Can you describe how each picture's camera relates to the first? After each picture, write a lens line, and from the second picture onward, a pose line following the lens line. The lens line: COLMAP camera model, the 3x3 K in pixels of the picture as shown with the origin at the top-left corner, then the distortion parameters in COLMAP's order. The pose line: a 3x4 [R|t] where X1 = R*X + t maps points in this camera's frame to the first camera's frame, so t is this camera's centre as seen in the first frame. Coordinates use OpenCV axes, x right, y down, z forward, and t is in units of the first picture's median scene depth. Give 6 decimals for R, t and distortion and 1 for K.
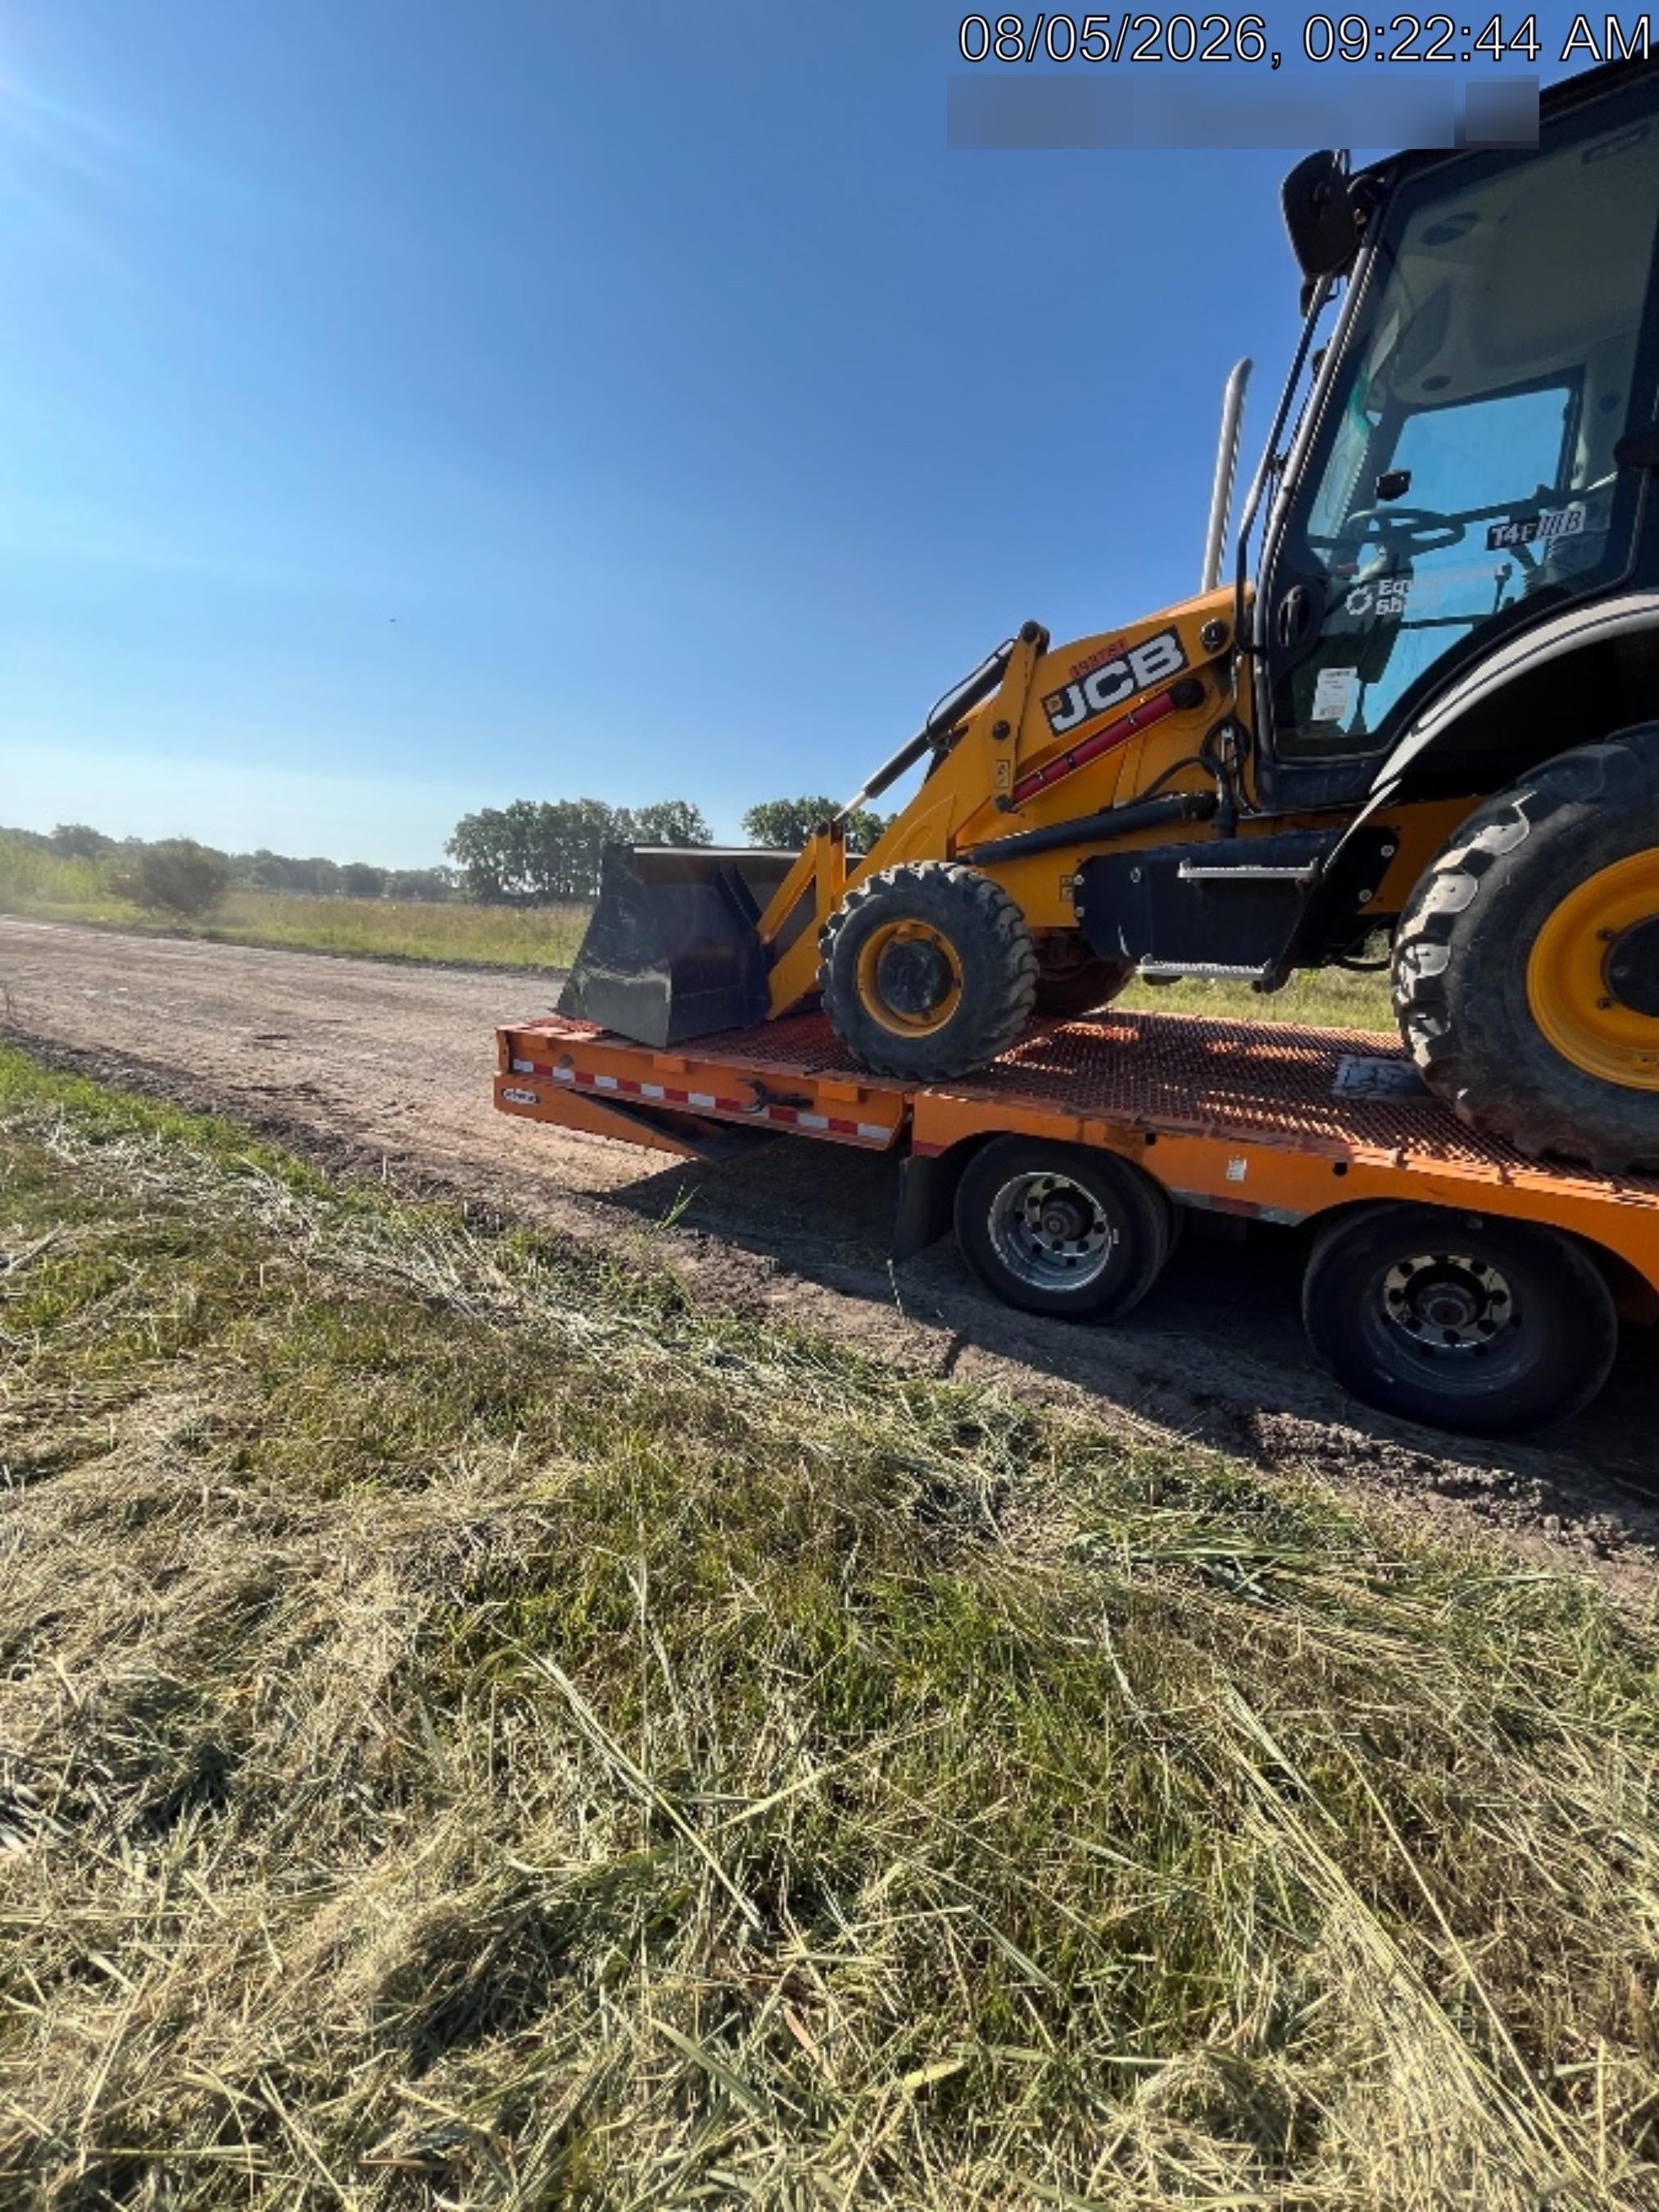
lens RADIAL K [[902.0, 0, 826.5], [0, 902.0, 1103.2], [0, 0, 1]] dist [-0.003140, 0.000244]
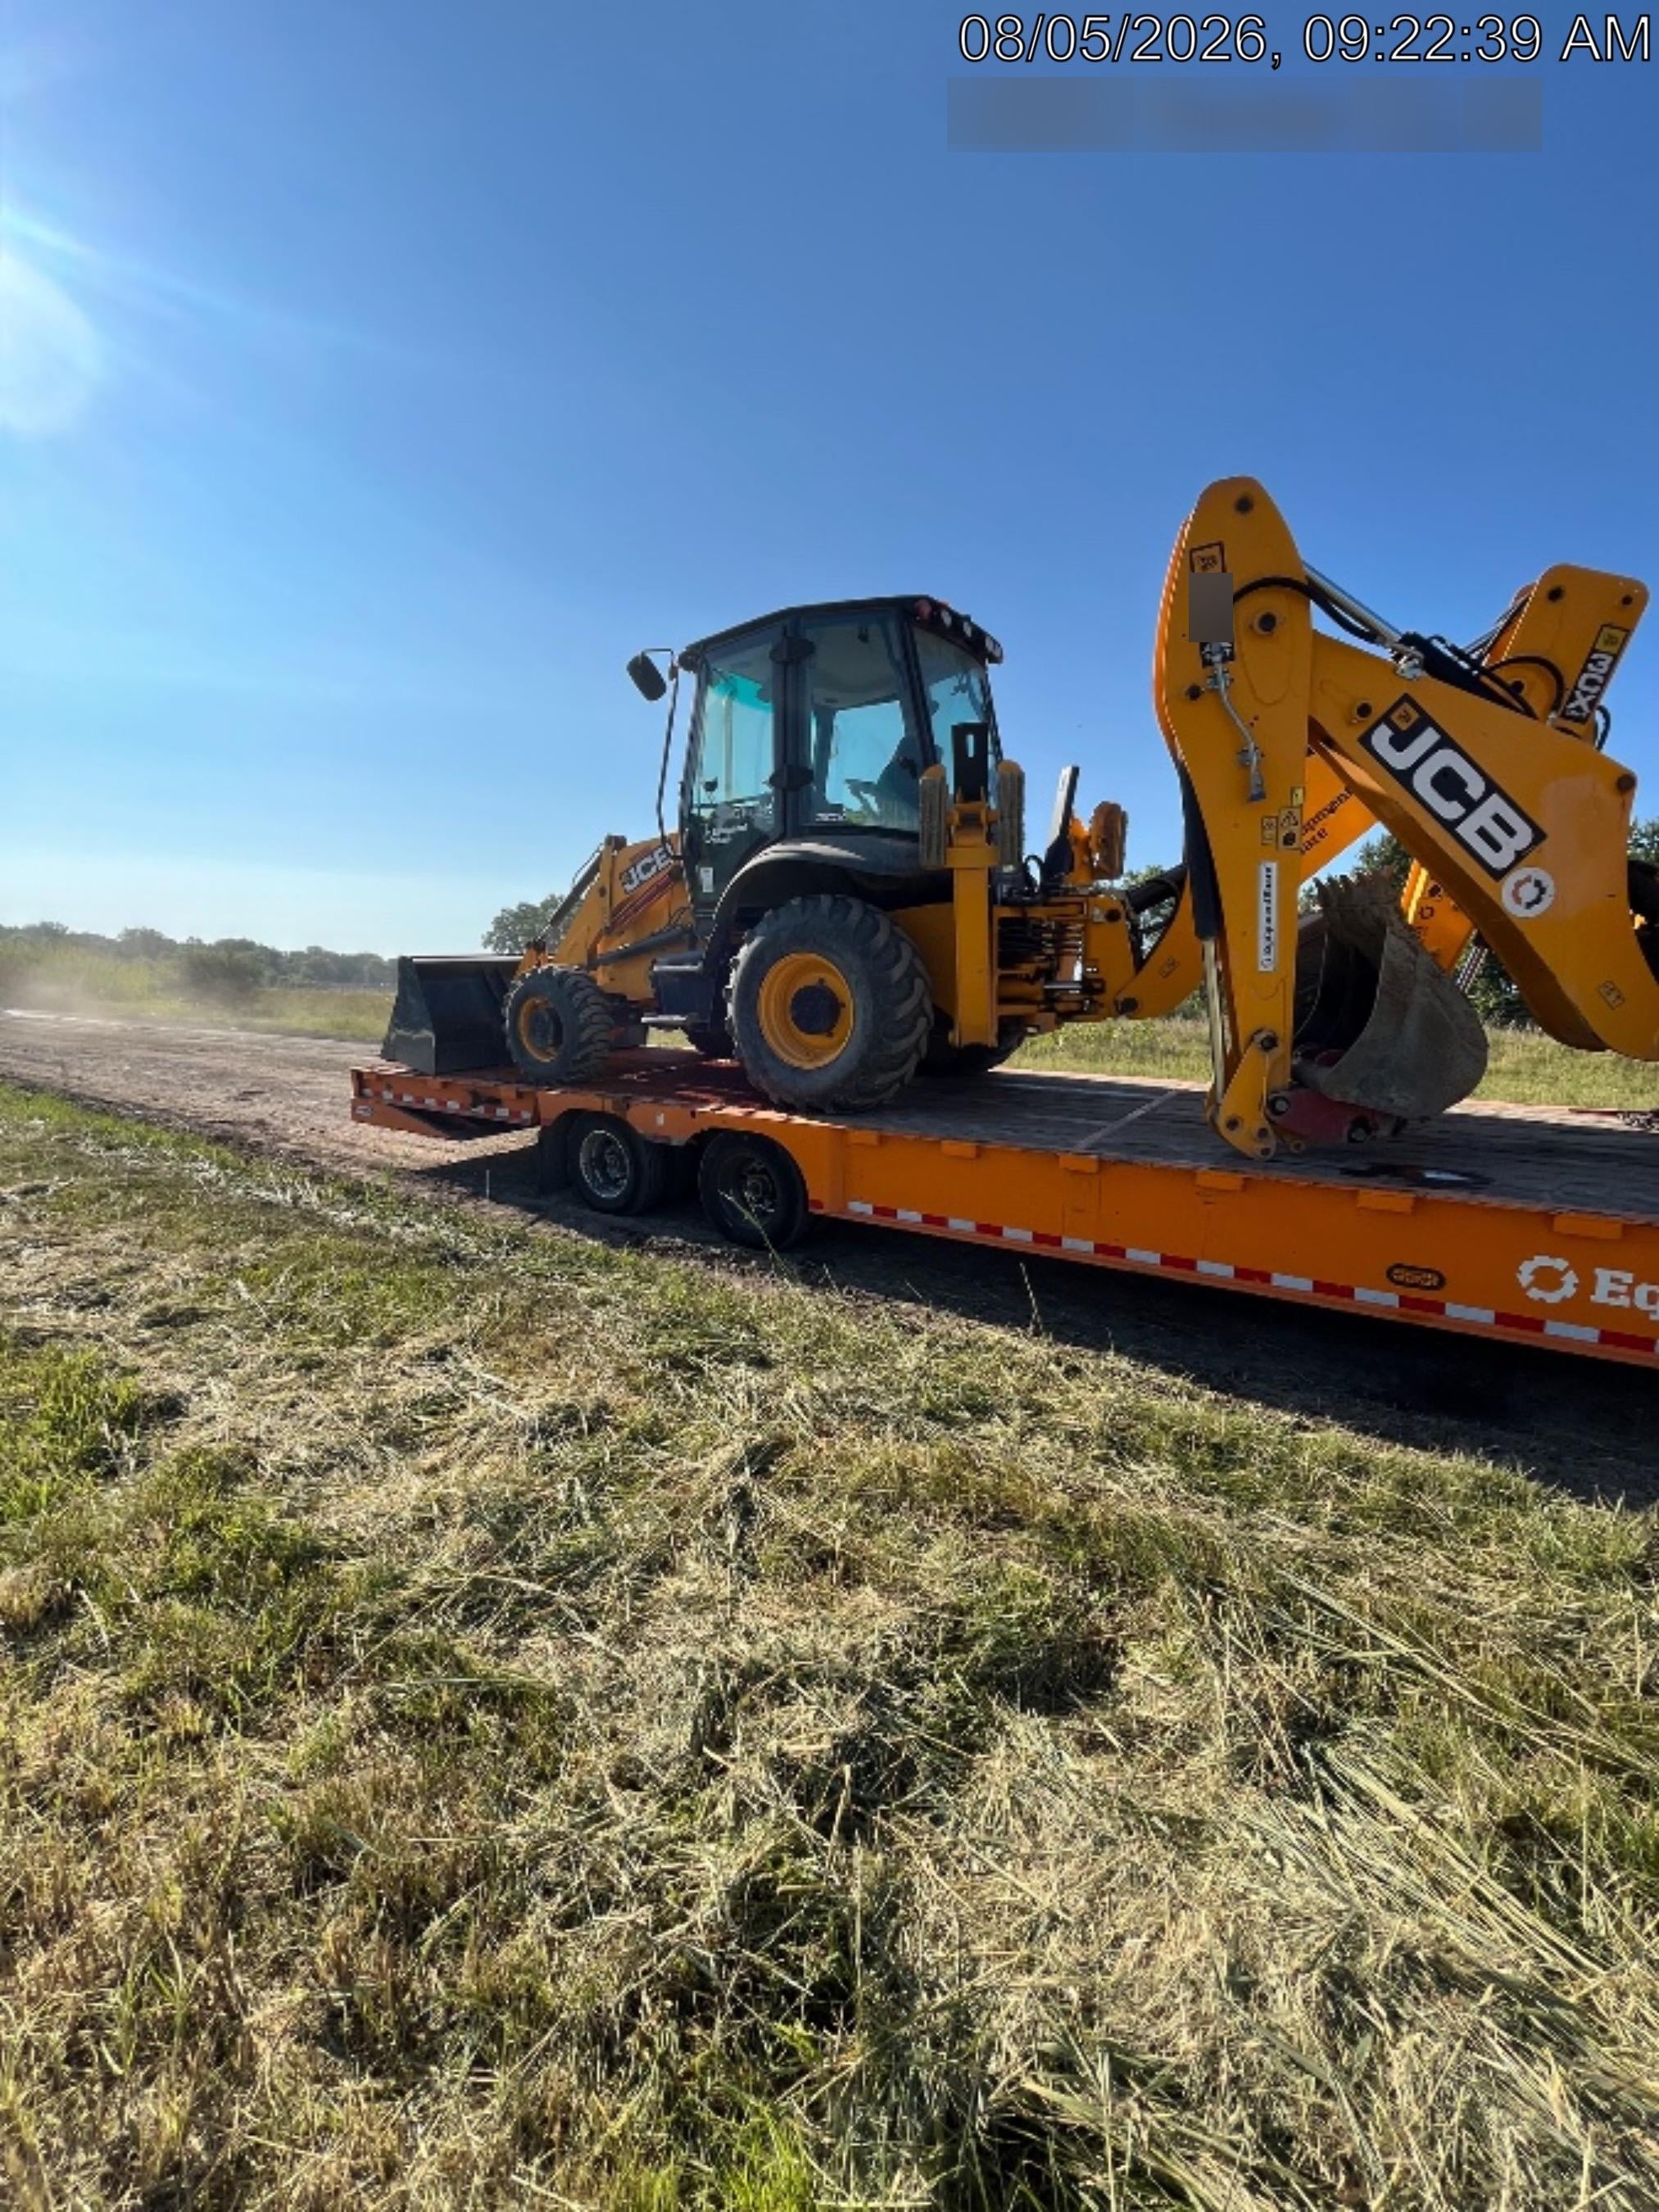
lens RADIAL K [[902.0, 0, 826.5], [0, 902.0, 1103.2], [0, 0, 1]] dist [-0.003140, 0.000244]
pose [[0.999147, -0.017722, -0.037297, 0.934177], [0.014394, 0.996043, -0.087699, 0.225907], [0.038704, 0.087087, 0.995449, -0.975639]]
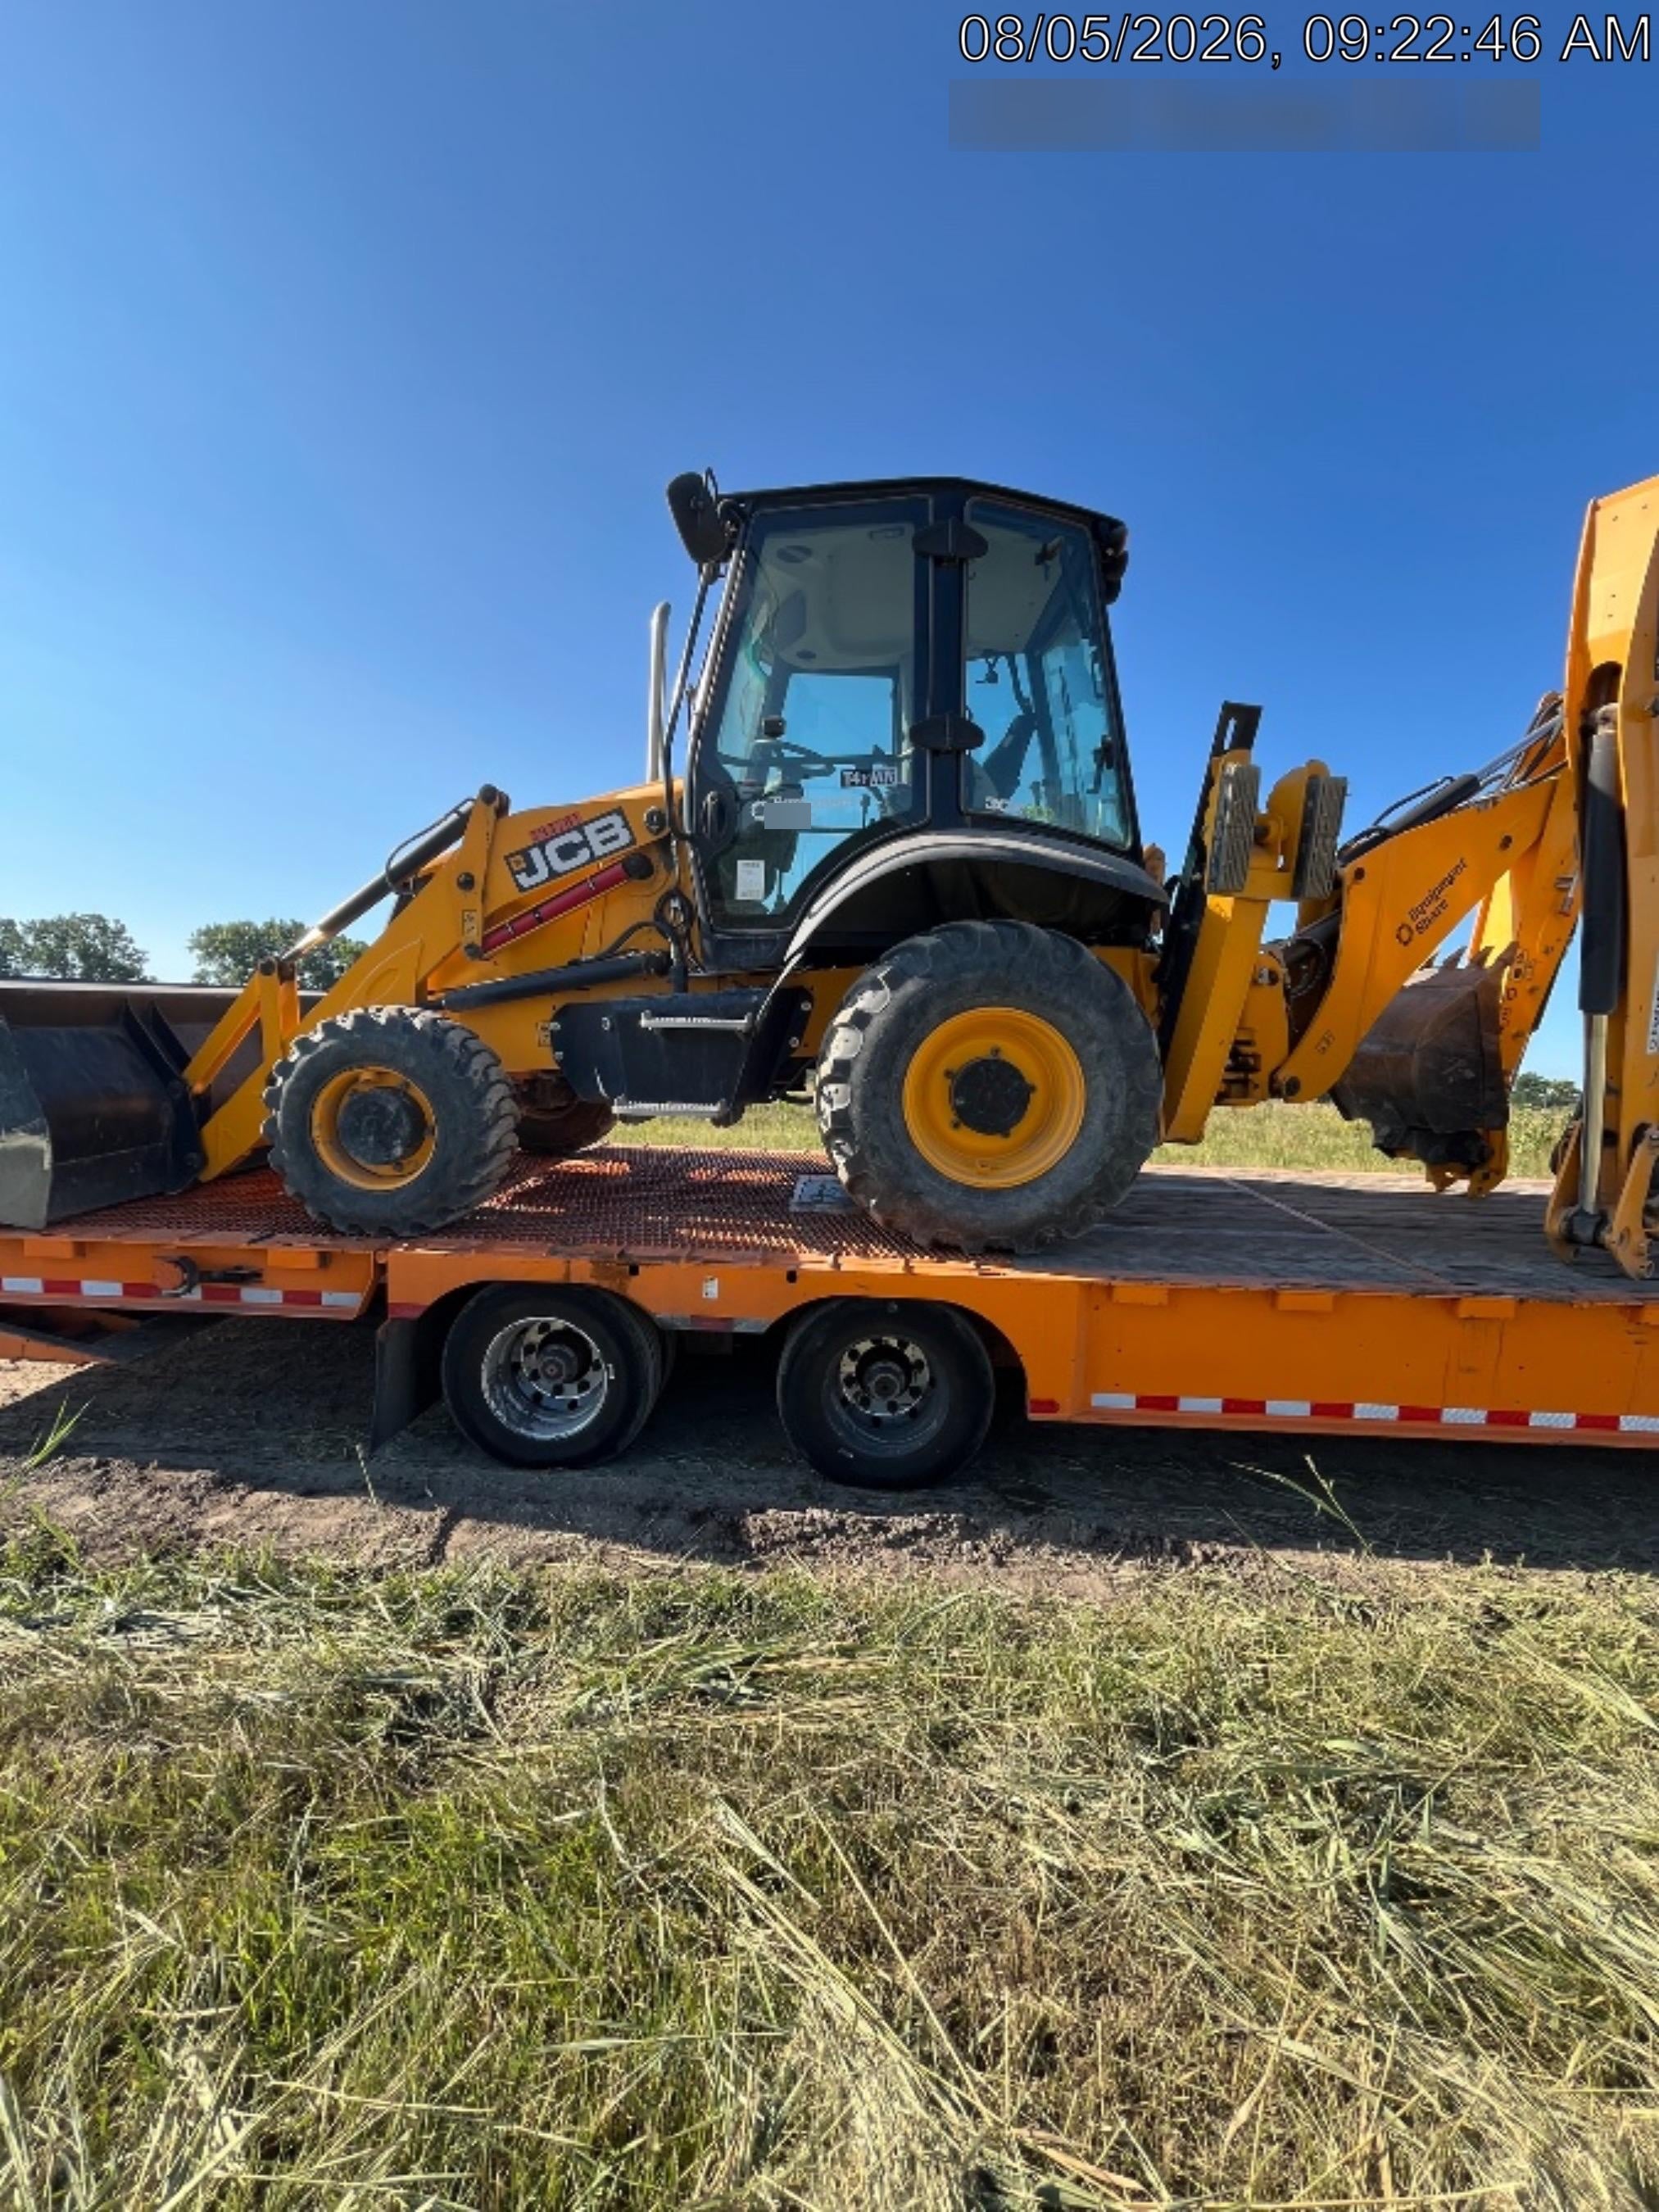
lens RADIAL K [[902.0, 0, 826.5], [0, 902.0, 1103.2], [0, 0, 1]] dist [-0.003140, 0.000244]
pose [[0.866367, -0.033391, 0.498291, 0.041452], [0.105541, 0.987469, -0.117331, -0.006312], [-0.488129, 0.154241, 0.859034, -0.045609]]
